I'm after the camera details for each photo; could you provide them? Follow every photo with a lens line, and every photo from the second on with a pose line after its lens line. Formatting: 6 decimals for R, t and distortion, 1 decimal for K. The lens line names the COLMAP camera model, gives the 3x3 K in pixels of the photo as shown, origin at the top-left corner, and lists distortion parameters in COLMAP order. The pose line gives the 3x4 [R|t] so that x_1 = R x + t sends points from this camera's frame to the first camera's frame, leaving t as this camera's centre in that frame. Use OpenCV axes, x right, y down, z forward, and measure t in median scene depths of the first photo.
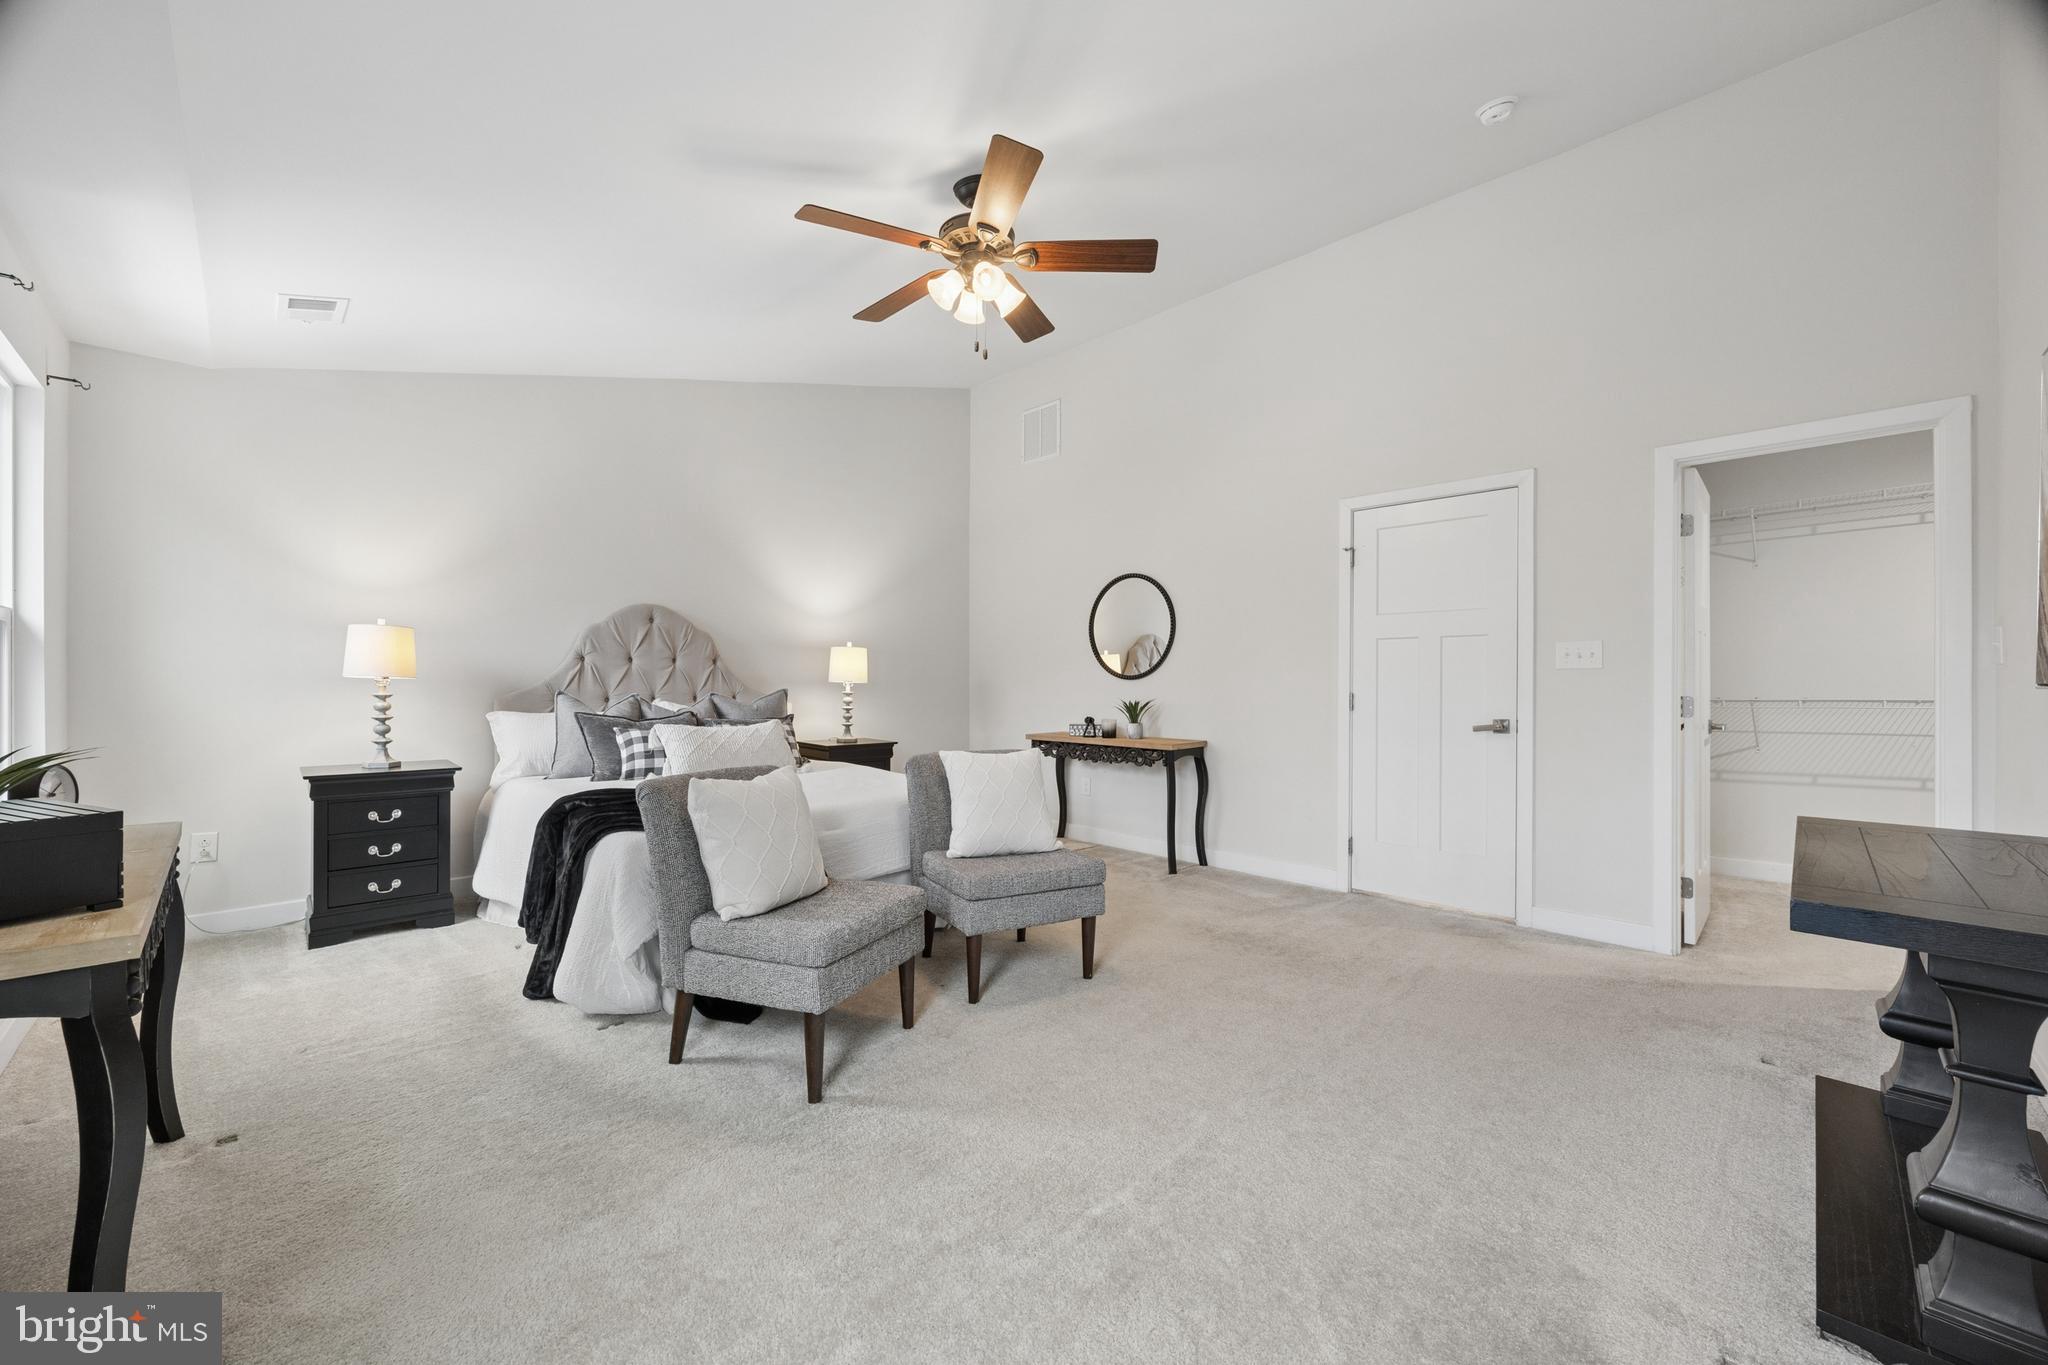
lens RADIAL K [[782.1, 0, 1024.8], [0, 782.1, 684.5], [0, 0, 1]] dist [0.002780, 0.000194]
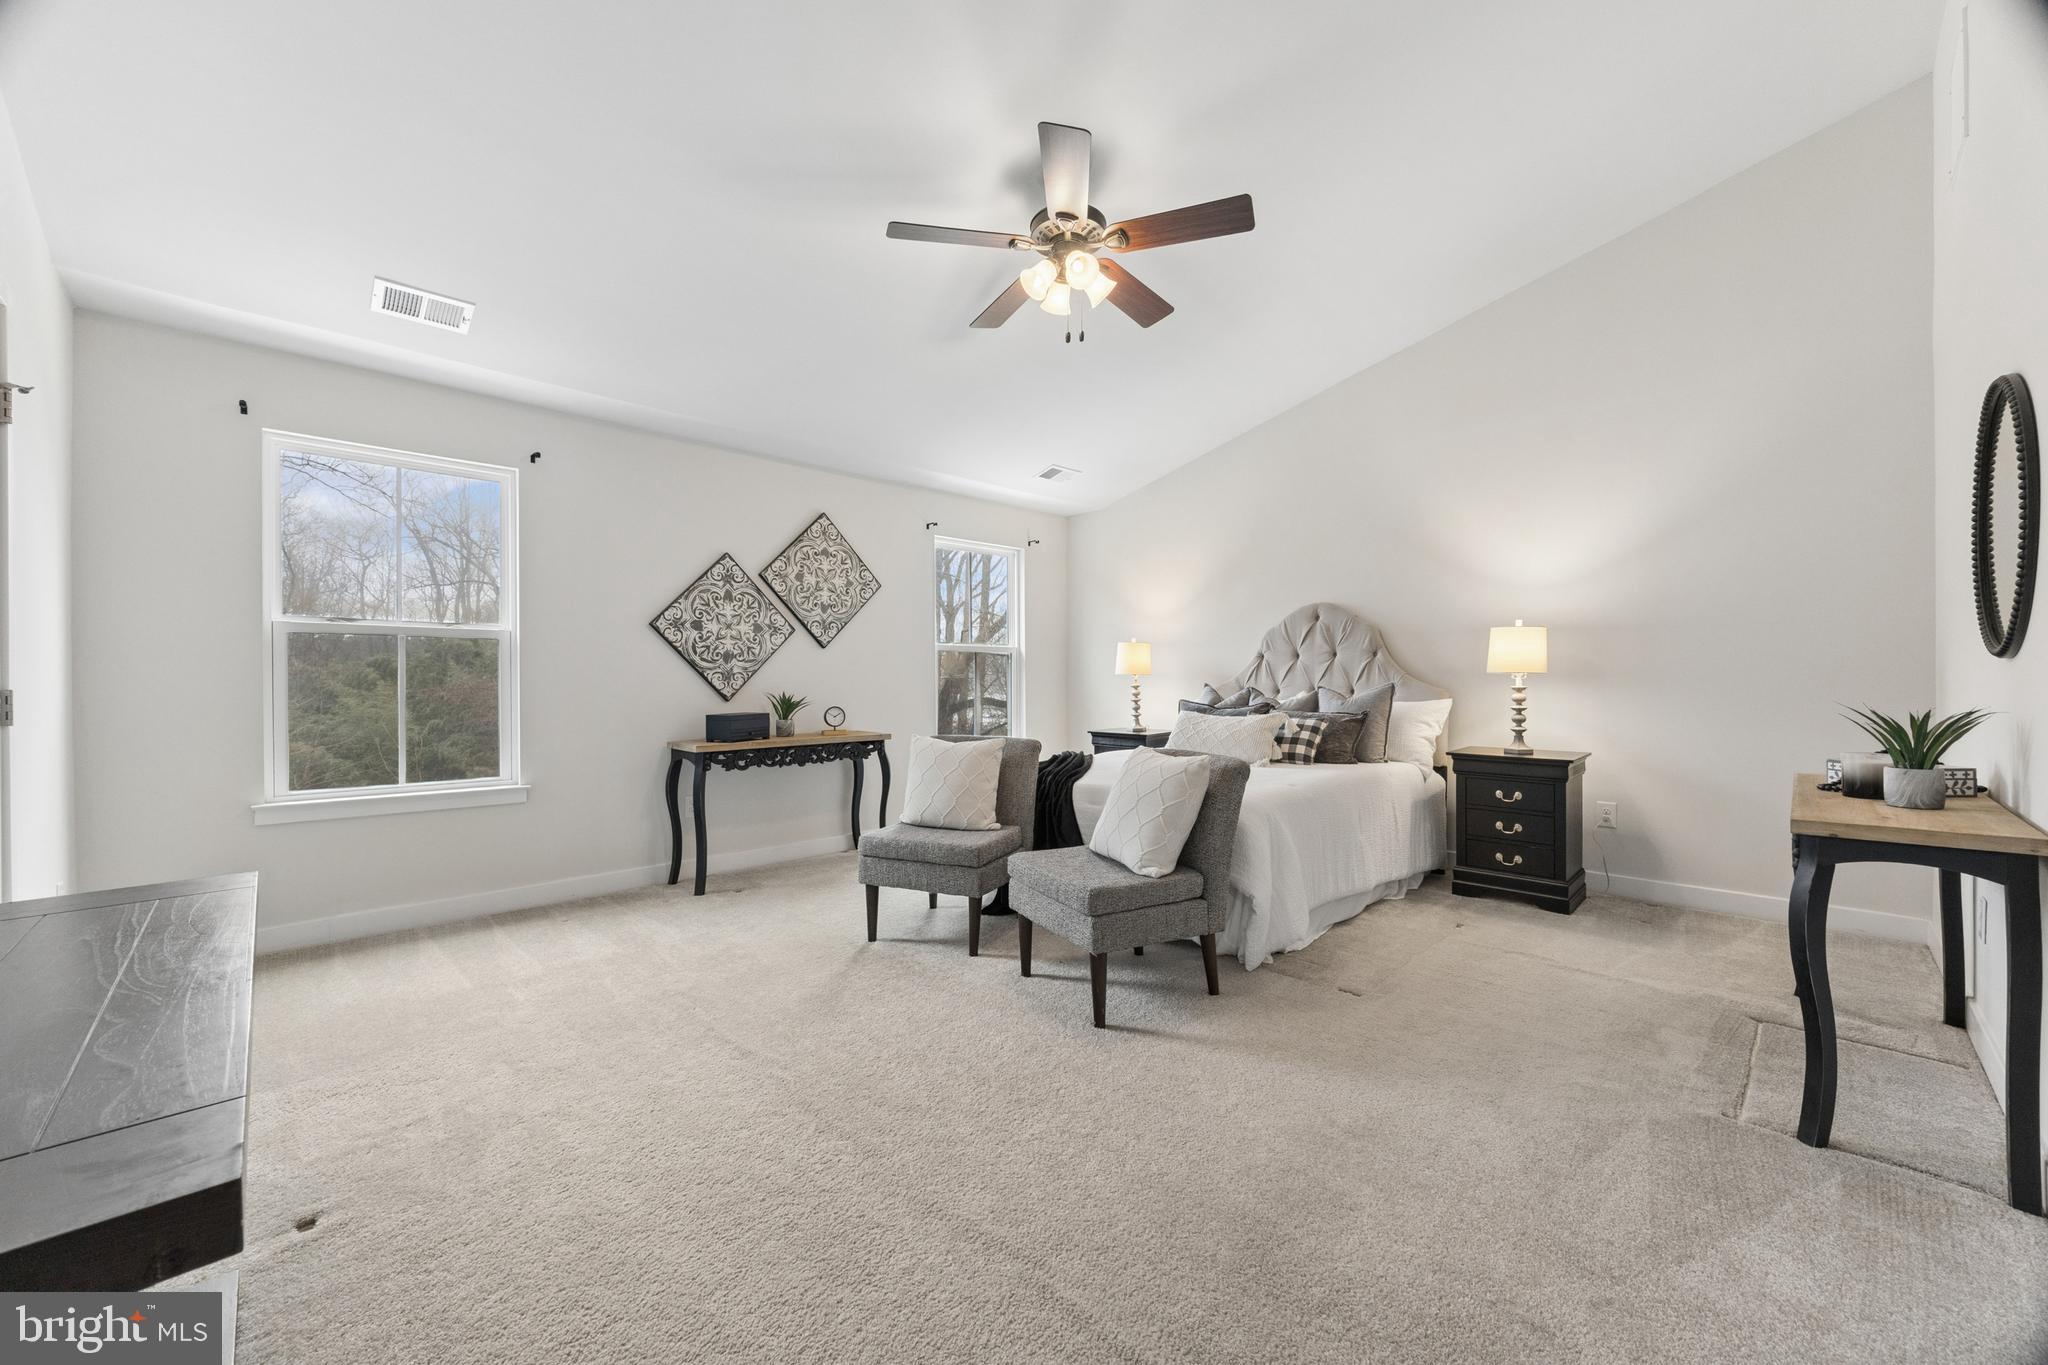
lens RADIAL K [[782.1, 0, 1024.2], [0, 782.1, 679.6], [0, 0, 1]] dist [0.002780, 0.000194]
pose [[-0.028196, -0.004681, -0.999591, 0.539900], [0.004980, 0.999976, -0.004823, 0.004808], [0.999590, -0.005114, -0.028172, 0.560835]]
